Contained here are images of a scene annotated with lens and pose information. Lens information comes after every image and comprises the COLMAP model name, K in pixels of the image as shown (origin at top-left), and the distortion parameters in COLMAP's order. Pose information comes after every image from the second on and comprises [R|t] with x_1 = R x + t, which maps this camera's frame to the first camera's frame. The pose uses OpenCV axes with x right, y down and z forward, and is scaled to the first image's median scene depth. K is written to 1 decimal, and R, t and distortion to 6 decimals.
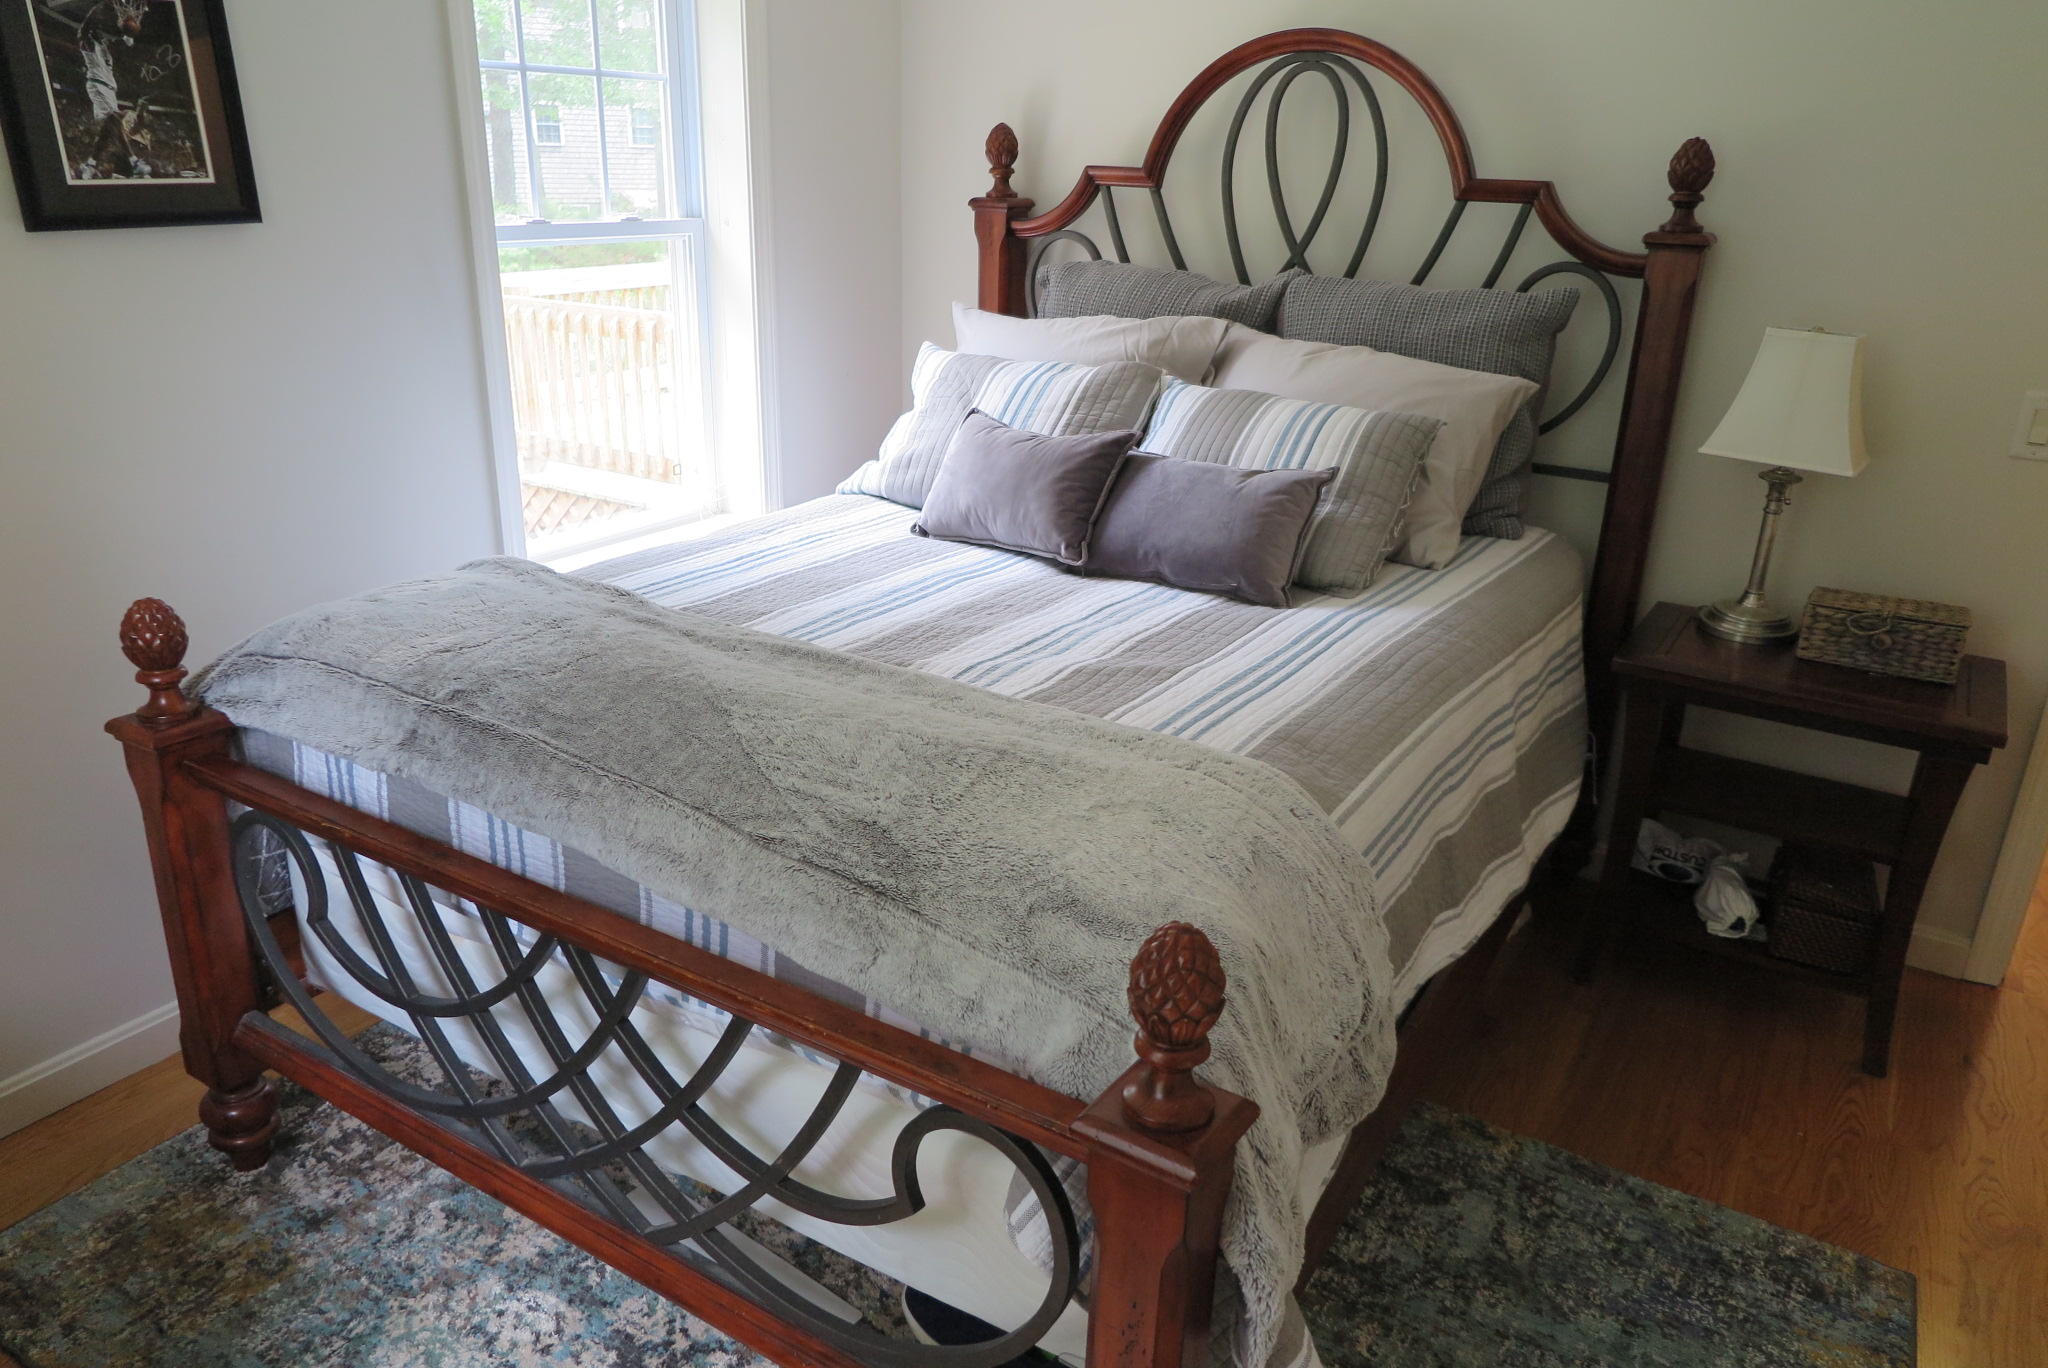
lens RADIAL K [[1408.6, 0, 1024.7], [0, 1408.6, 687.2], [0, 0, 1]] dist [-0.014196, 0.008608]
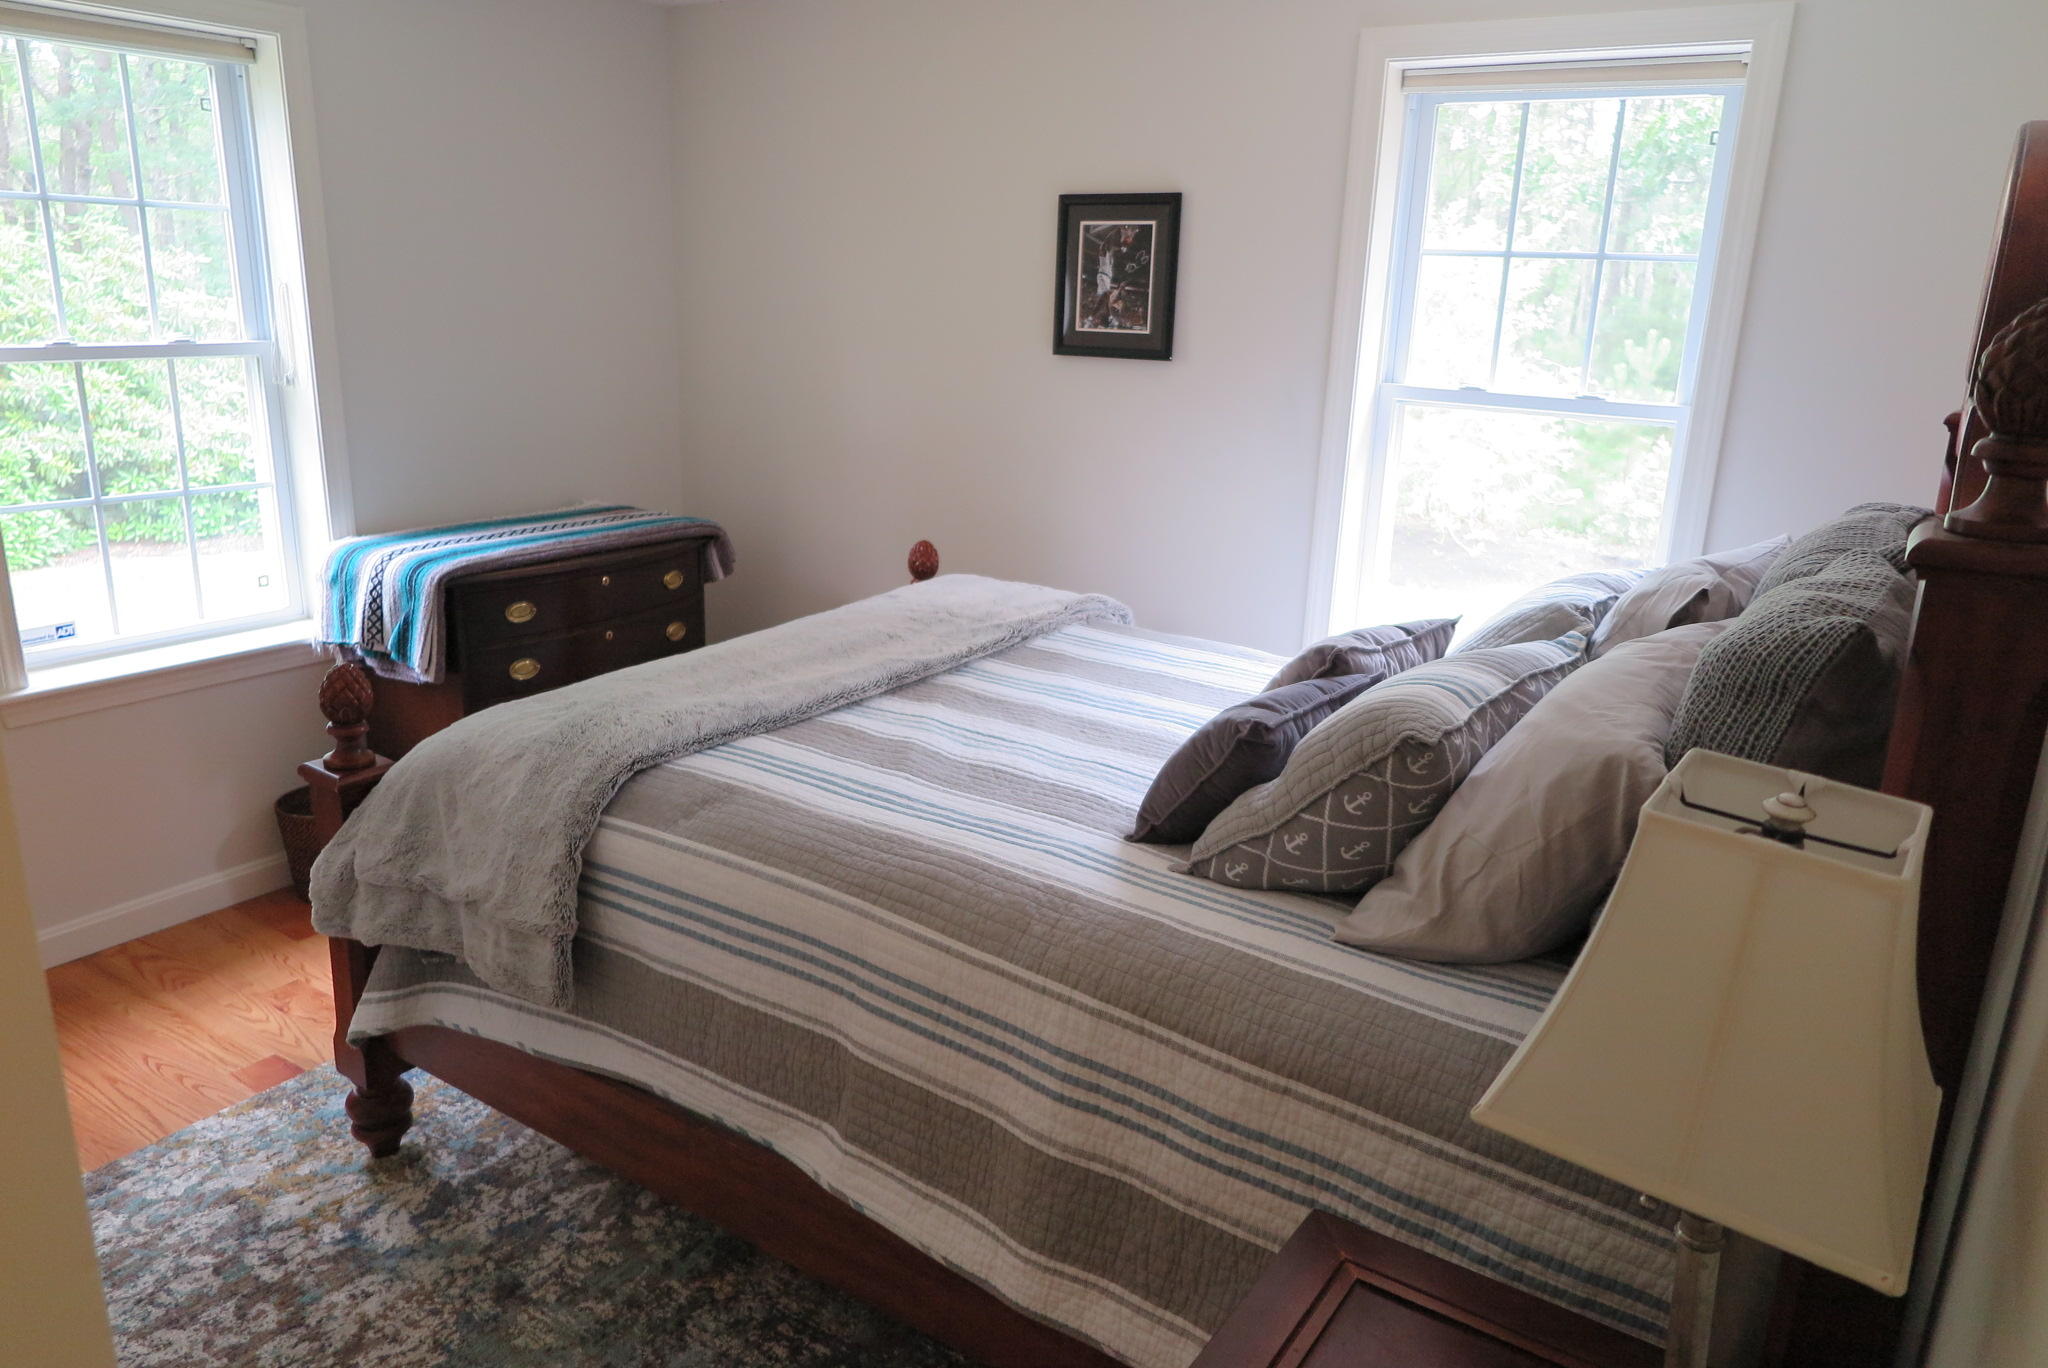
lens RADIAL K [[1408.6, 0, 1024.7], [0, 1408.6, 687.2], [0, 0, 1]] dist [-0.014196, 0.008608]
pose [[-0.016206, 0.260959, -0.965214, 1.090828], [-0.386375, 0.888719, 0.246765, -0.358505], [0.922200, 0.376933, 0.086425, 0.923539]]
